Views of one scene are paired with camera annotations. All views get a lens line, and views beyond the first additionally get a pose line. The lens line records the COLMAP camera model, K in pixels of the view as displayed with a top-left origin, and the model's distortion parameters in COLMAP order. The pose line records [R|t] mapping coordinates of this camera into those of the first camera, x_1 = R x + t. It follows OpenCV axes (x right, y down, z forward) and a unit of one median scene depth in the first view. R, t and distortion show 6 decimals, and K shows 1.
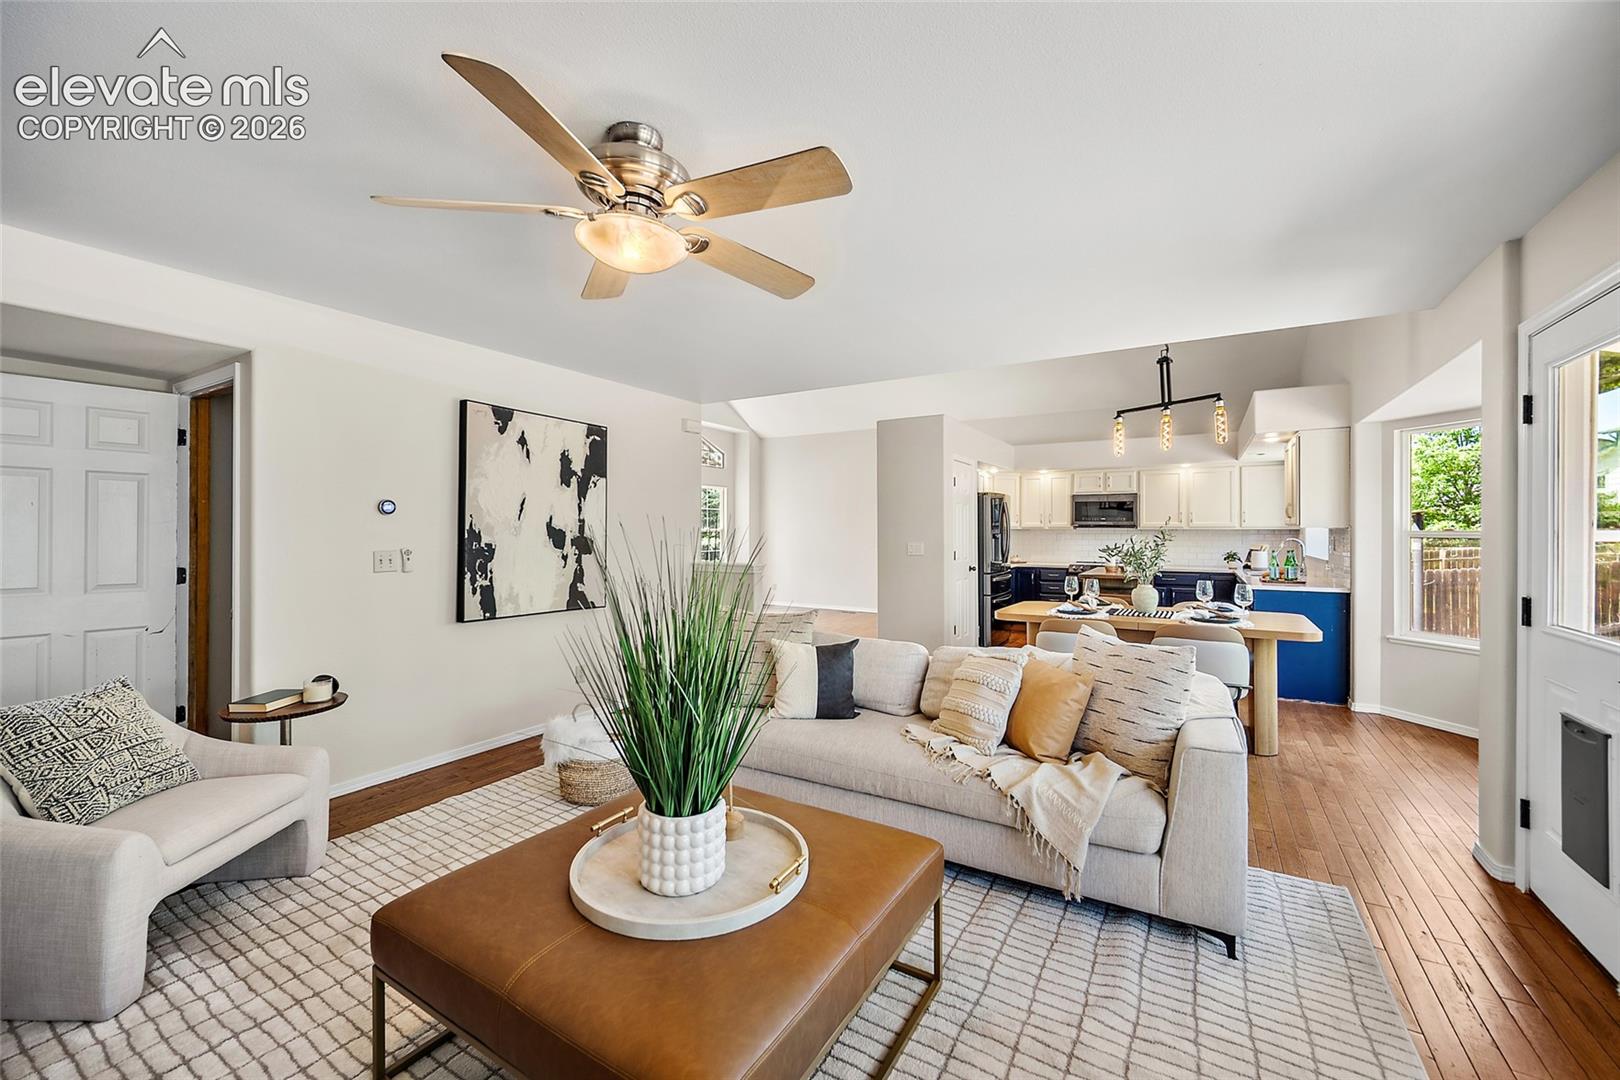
lens RADIAL K [[647.3, 0, 805.6], [0, 647.3, 528.9], [0, 0, 1]] dist [-0.002398, 0.000199]
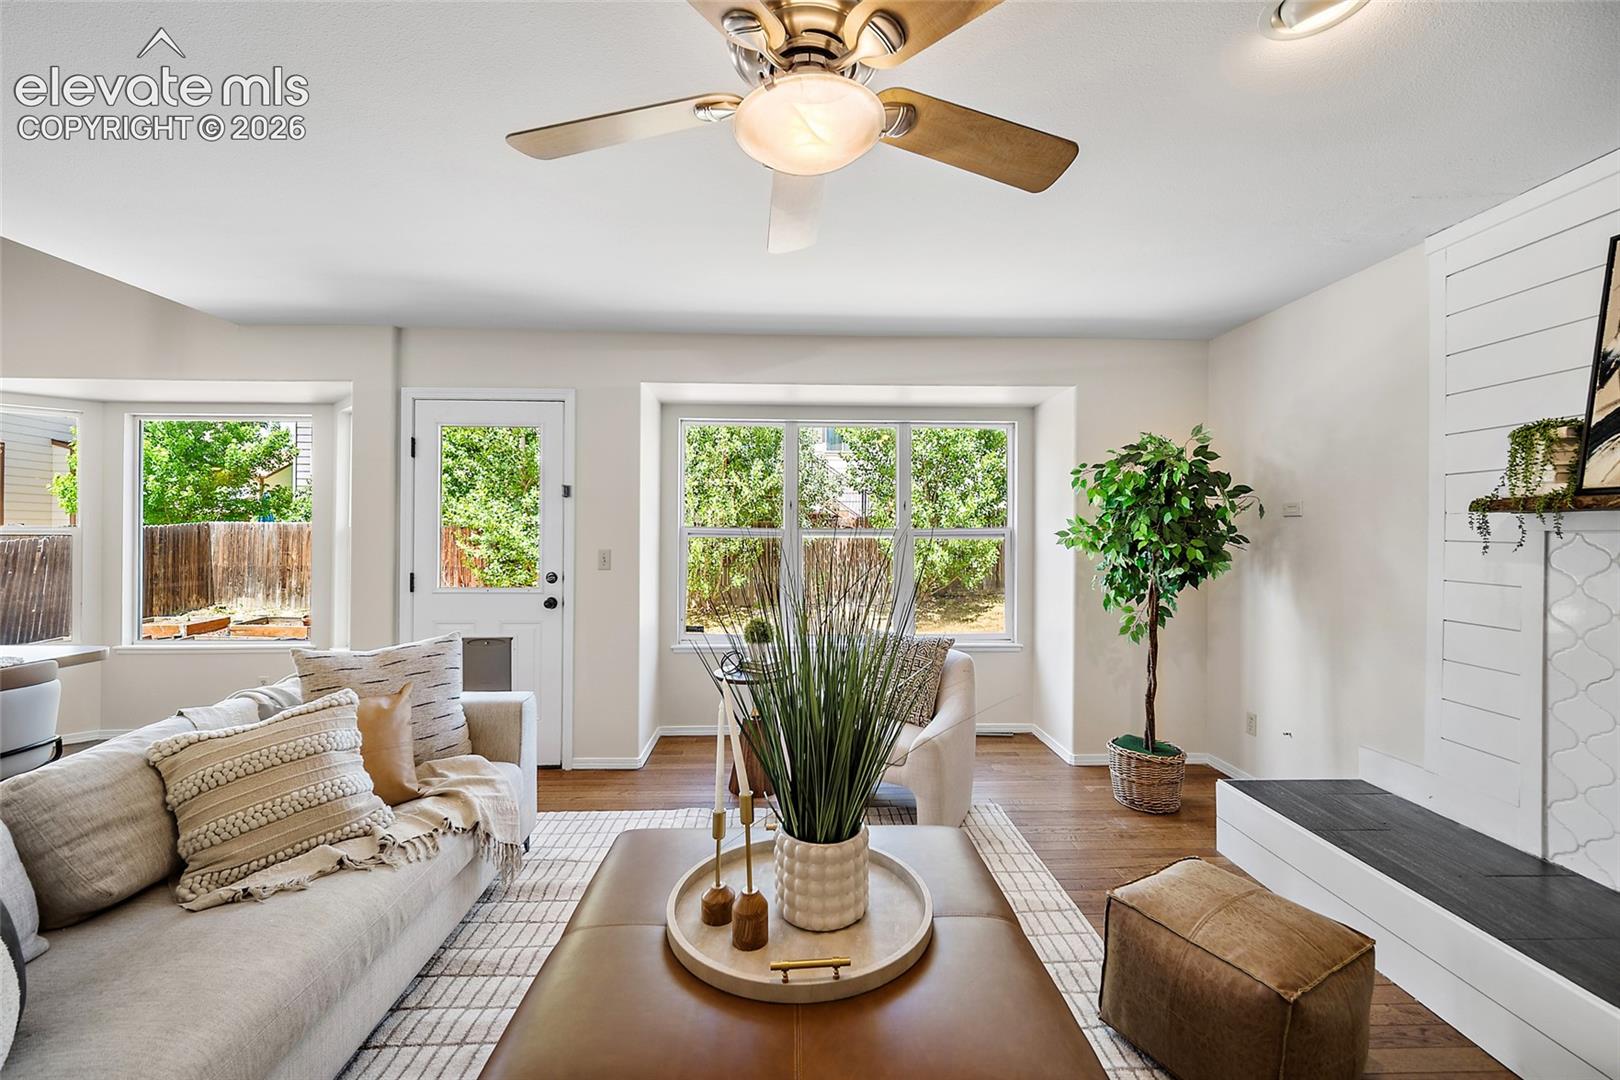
lens RADIAL K [[655.6, 0, 810.6], [0, 655.6, 531.3], [0, 0, 1]] dist [-0.003164, -0.000263]
pose [[-0.553294, -0.002437, 0.832983, -0.204424], [-0.007473, 0.999970, -0.002039, 0.001262], [-0.832953, -0.007353, -0.553295, 0.341706]]
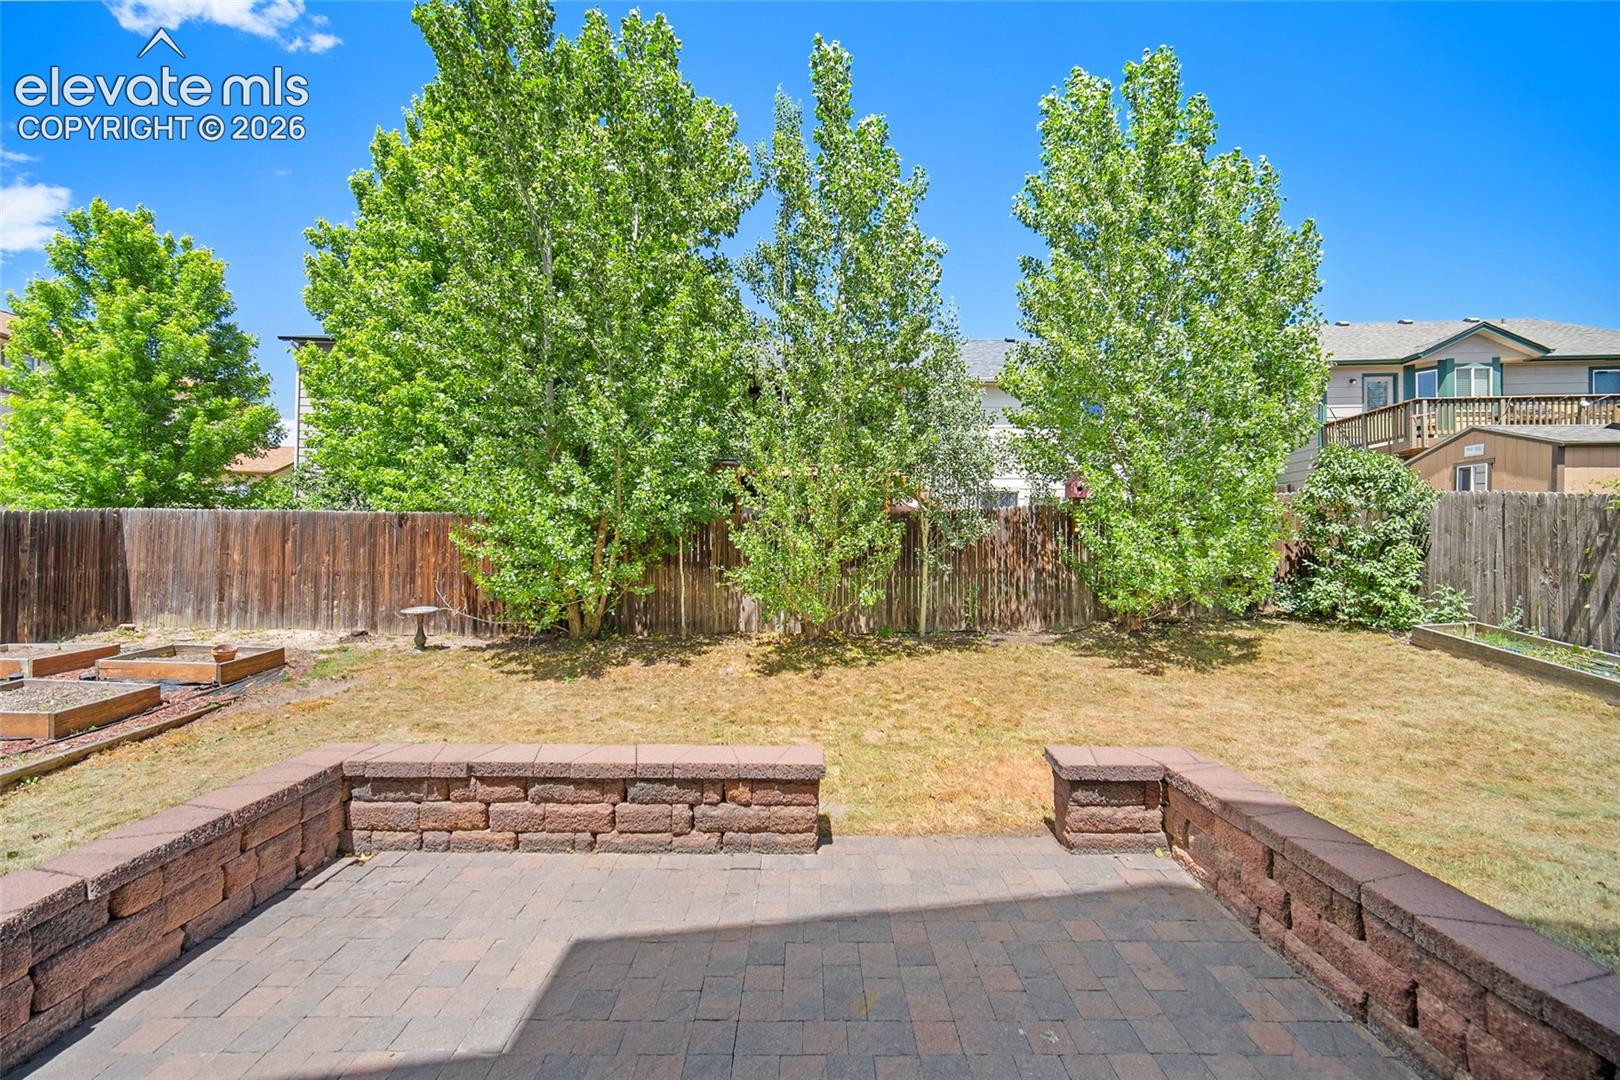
lens RADIAL K [[636.5, 0, 810.0], [0, 636.5, 537.5], [0, 0, 1]] dist [-0.003349, 0.000164]
pose [[-0.523225, 0.004279, 0.852184, 0.416510], [-0.014748, 0.999792, -0.014076, 0.038843], [-0.852067, -0.019933, -0.523053, 0.220448]]
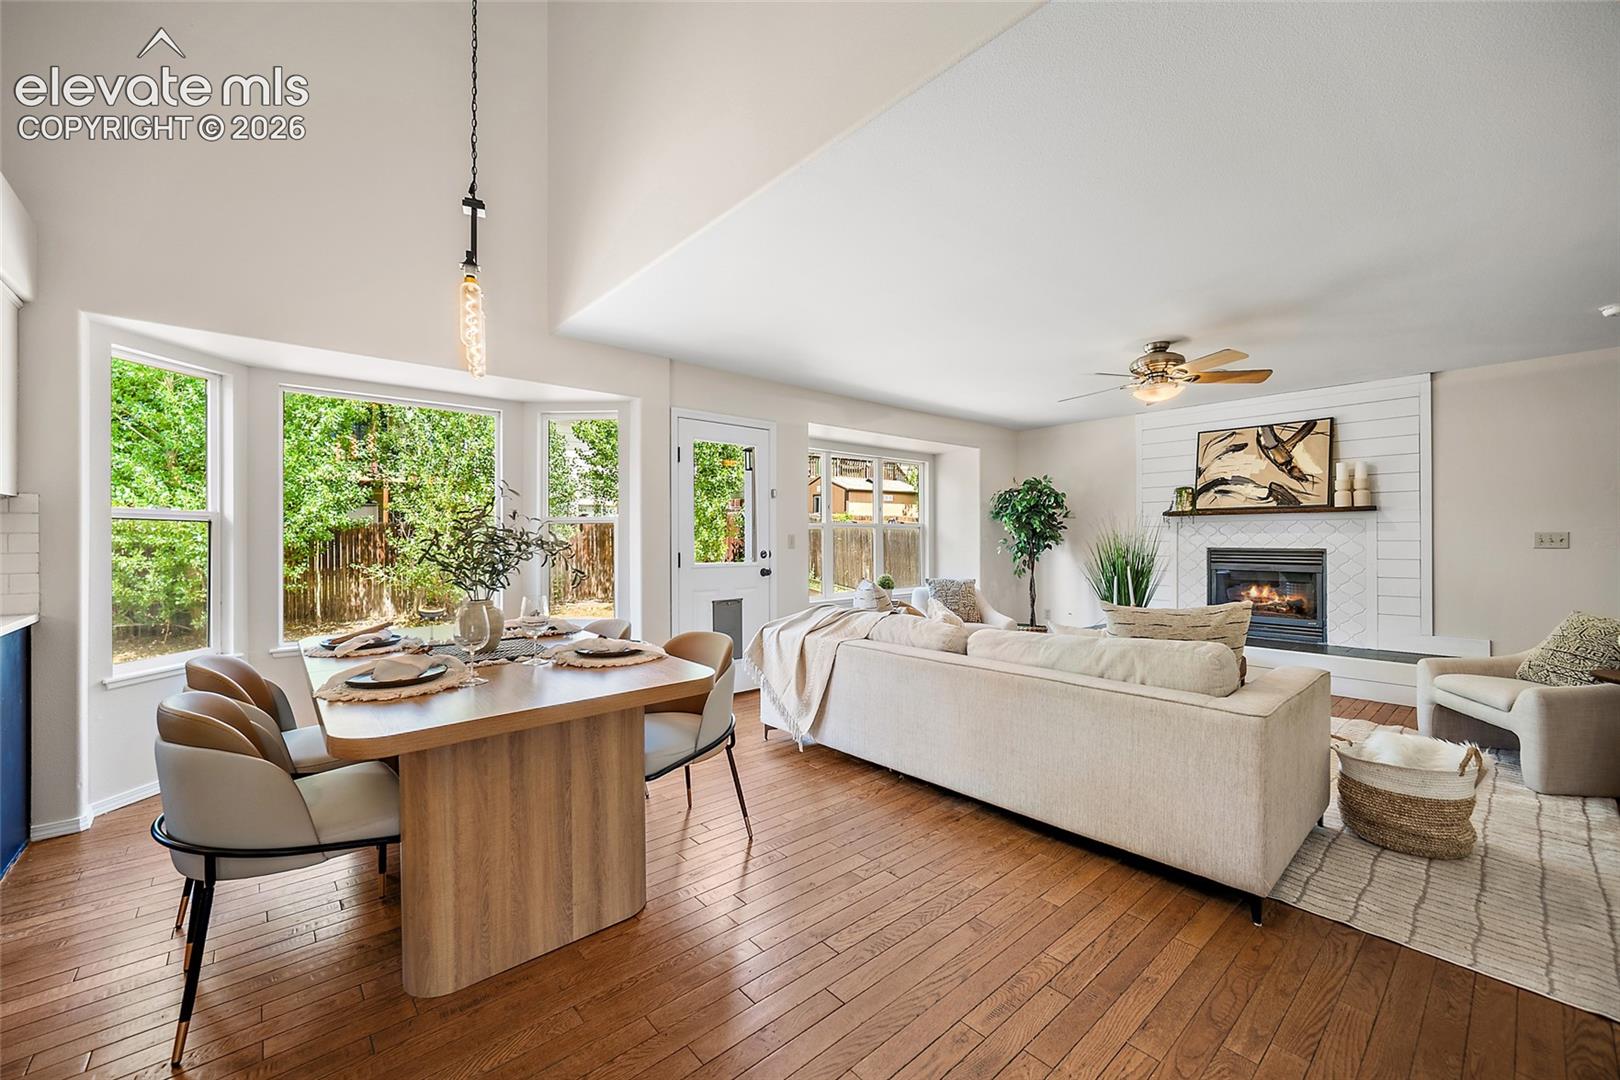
lens RADIAL K [[636.5, 0, 810.0], [0, 636.5, 537.5], [0, 0, 1]] dist [-0.003349, 0.000164]
pose [[-0.954878, 0.001546, 0.296995, 0.061524], [-0.000029, 0.999986, -0.005299, 0.021933], [-0.296999, -0.005069, -0.954864, 0.851268]]
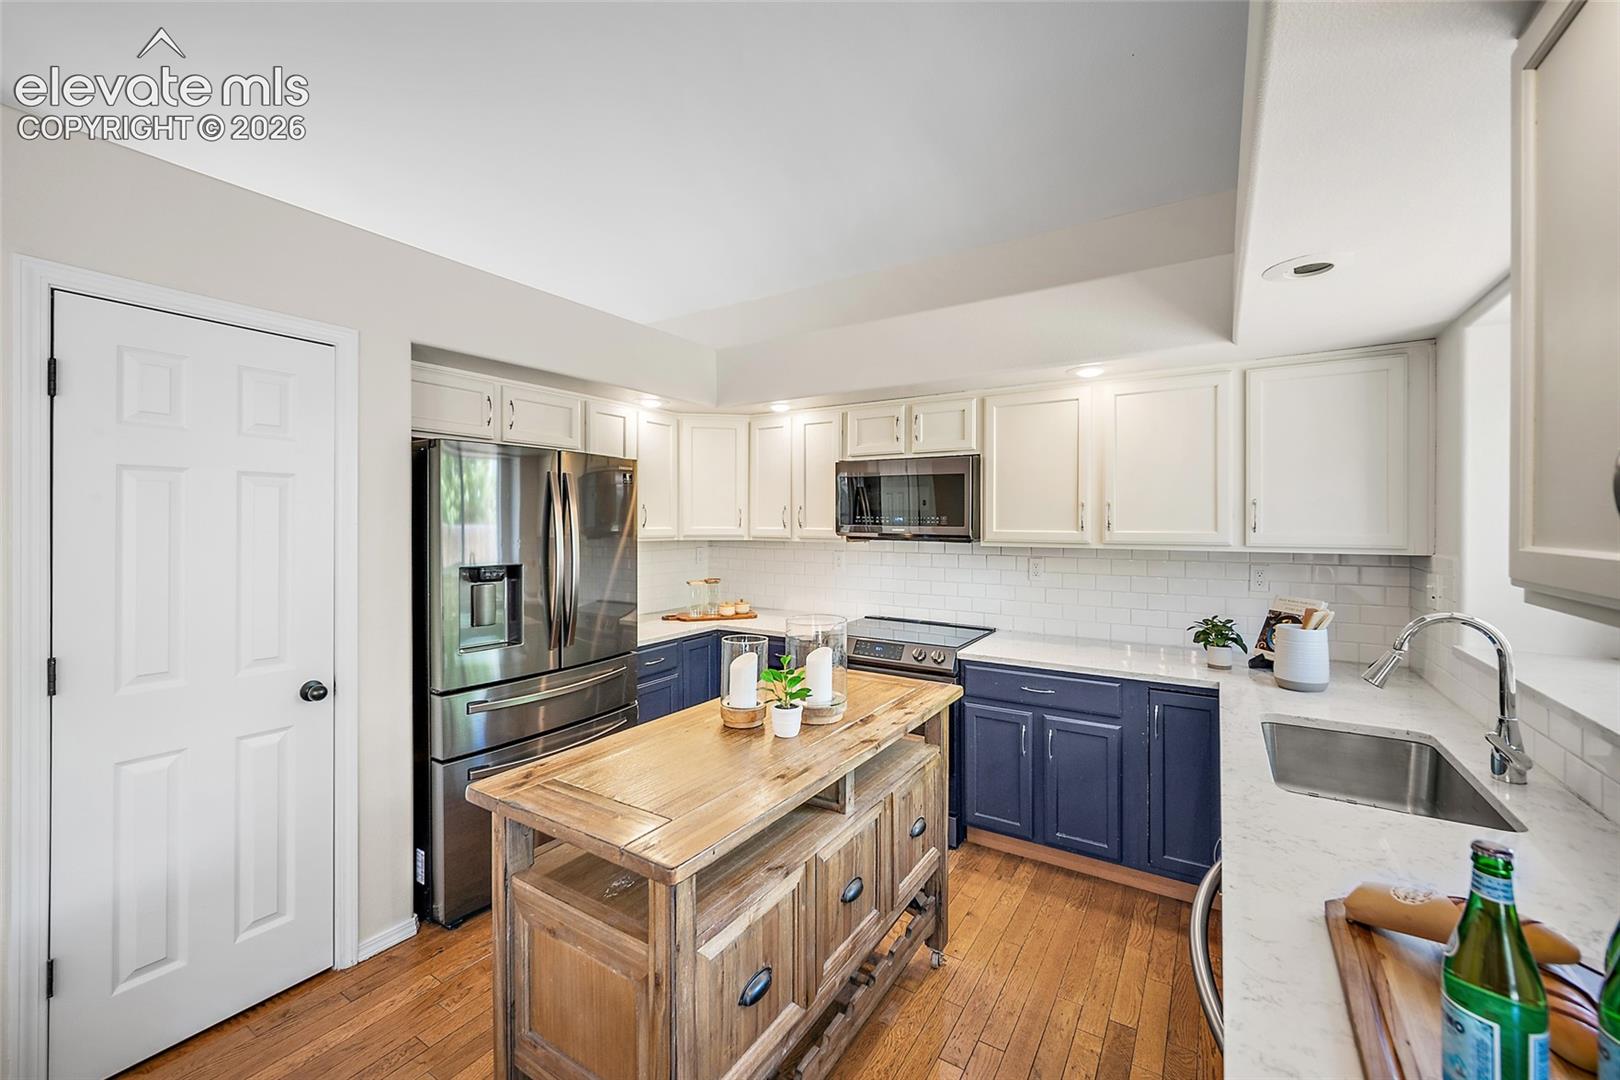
lens RADIAL K [[643.1, 0, 813.4], [0, 643.1, 518.5], [0, 0, 1]] dist [-0.000199, -0.000205]
pose [[0.999815, 0.002054, -0.019101, 0.453564], [-0.002114, 0.999993, -0.003099, -0.016022], [0.019094, 0.003139, 0.999813, 0.657225]]
